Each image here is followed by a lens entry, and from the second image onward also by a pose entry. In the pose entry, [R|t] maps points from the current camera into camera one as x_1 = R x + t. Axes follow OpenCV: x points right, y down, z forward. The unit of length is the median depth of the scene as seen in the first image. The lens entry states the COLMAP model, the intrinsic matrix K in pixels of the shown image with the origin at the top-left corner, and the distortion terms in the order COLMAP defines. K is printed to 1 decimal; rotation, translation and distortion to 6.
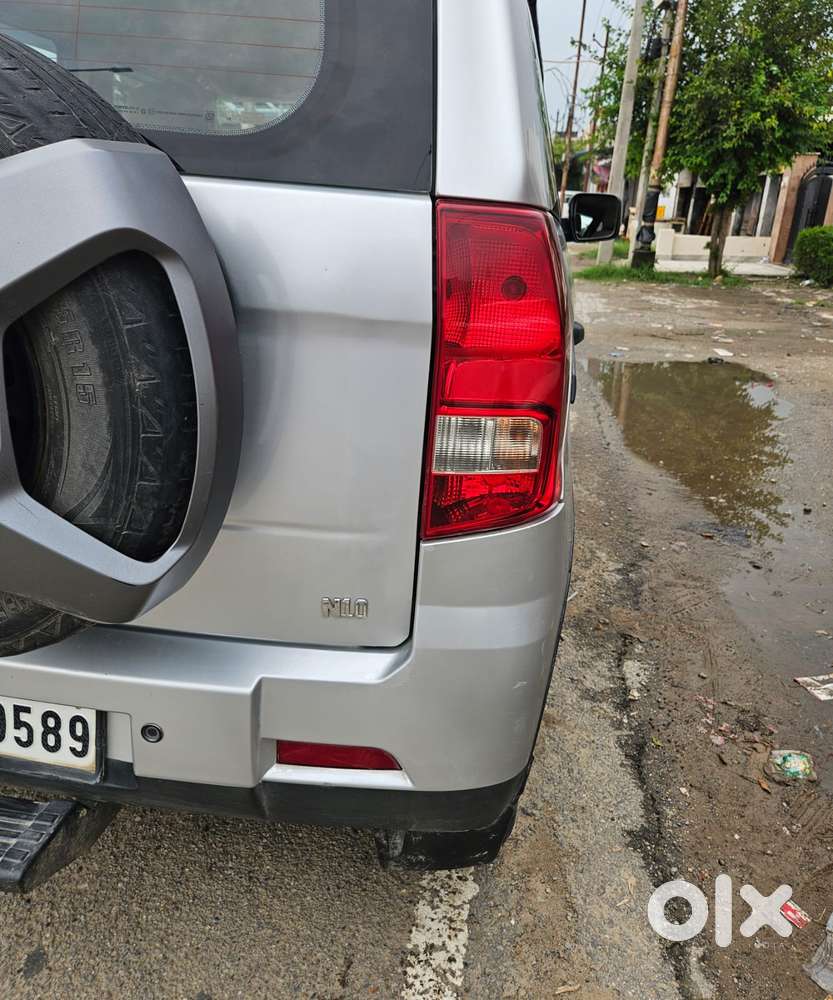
lens RADIAL K [[743.1, 0, 412.9], [0, 743.1, 497.5], [0, 0, 1]] dist [0.066061, -0.054403]
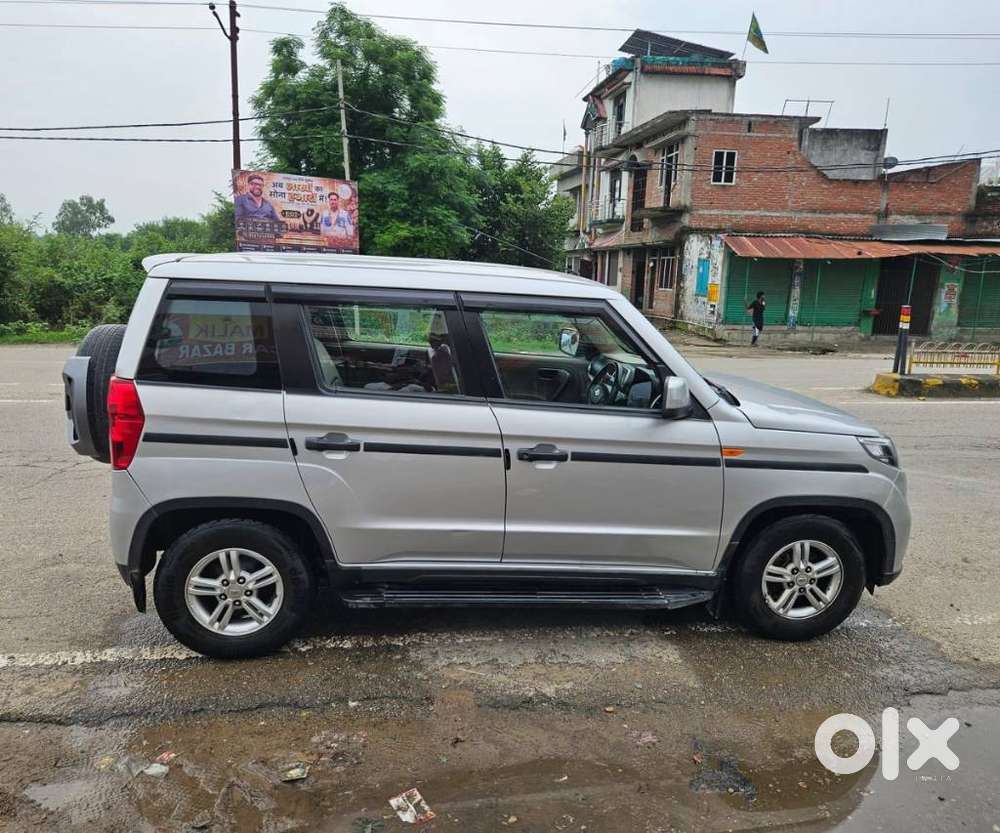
lens RADIAL K [[743.1, 0, 498.7], [0, 743.1, 426.7], [0, 0, 1]] dist [0.066061, -0.054403]
pose [[0.306046, 0.172881, -0.936188, 2.334300], [-0.367493, 0.928608, 0.051345, -0.580119], [0.878228, 0.328328, 0.347729, 0.811704]]
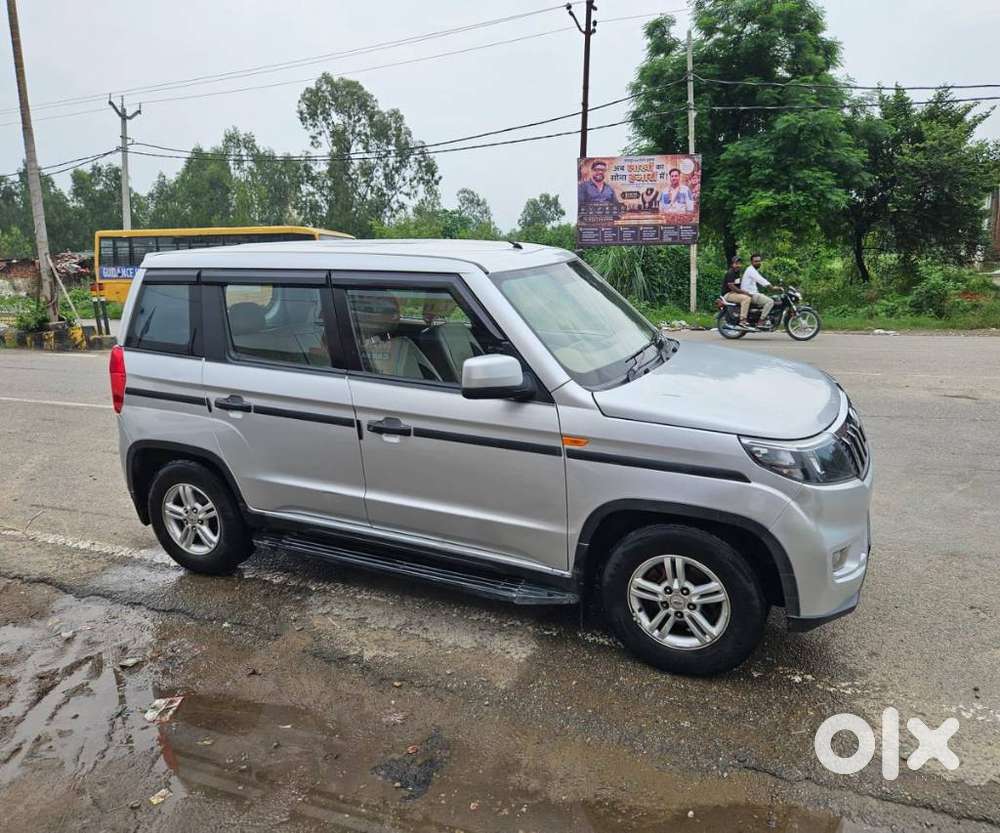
lens RADIAL K [[743.1, 0, 503.9], [0, 743.1, 421.6], [0, 0, 1]] dist [0.066061, -0.054403]
pose [[-0.239907, 0.195200, -0.950969, 2.387227], [-0.339614, 0.900805, 0.270580, -1.177905], [0.909454, 0.387876, -0.149817, 2.349523]]
